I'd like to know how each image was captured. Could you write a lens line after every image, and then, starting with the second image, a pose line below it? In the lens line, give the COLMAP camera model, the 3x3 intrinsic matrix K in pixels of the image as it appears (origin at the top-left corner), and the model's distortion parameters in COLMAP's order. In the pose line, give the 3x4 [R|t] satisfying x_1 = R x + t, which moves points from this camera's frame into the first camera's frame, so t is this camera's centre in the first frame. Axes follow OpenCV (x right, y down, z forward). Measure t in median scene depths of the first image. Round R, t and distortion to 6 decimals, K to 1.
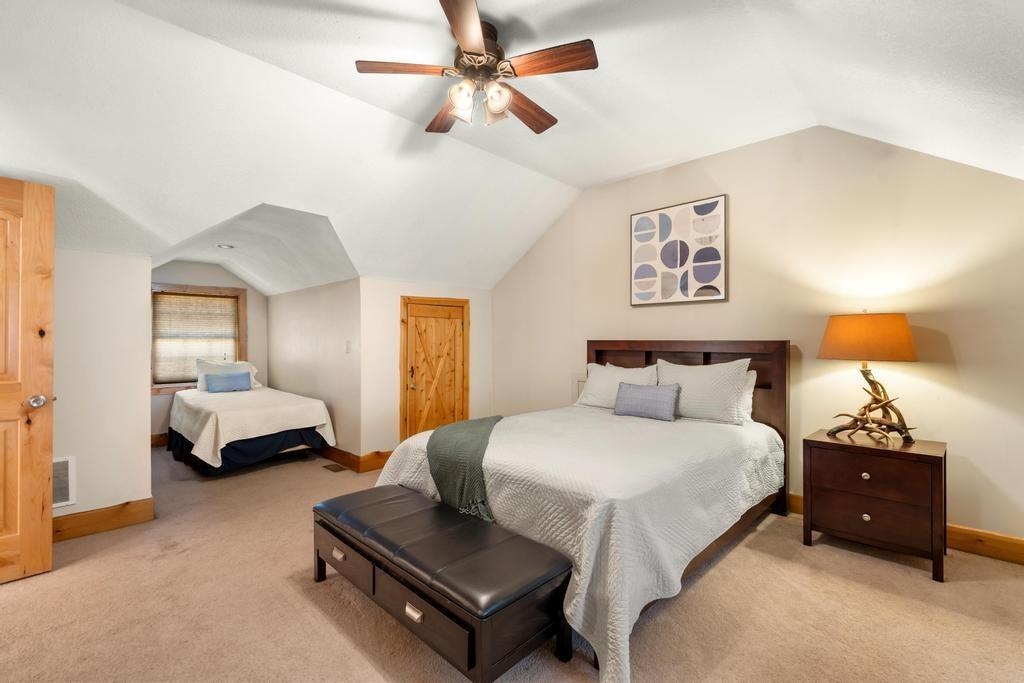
lens RADIAL K [[451.1, 0, 517.3], [0, 451.1, 343.3], [0, 0, 1]] dist [-0.002451, 0.000643]
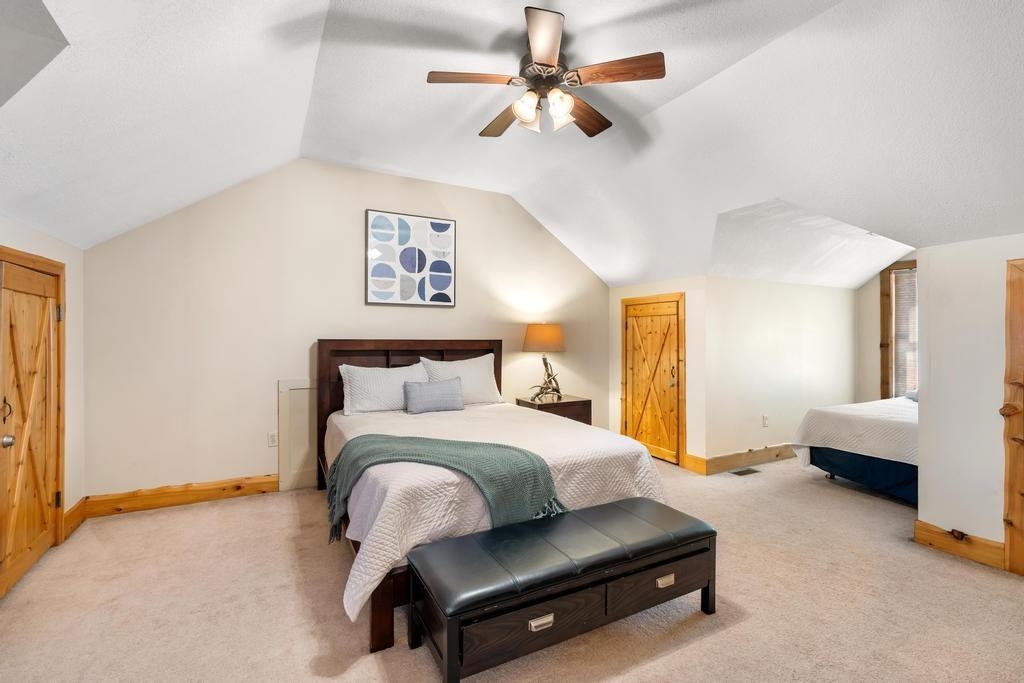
lens RADIAL K [[451.1, 0, 518.4], [0, 451.1, 335.8], [0, 0, 1]] dist [-0.002451, 0.000643]
pose [[0.303472, 0.006123, 0.952821, -0.623284], [0.006570, 0.999942, -0.008519, -0.005031], [-0.952818, 0.008845, 0.303415, 0.445858]]
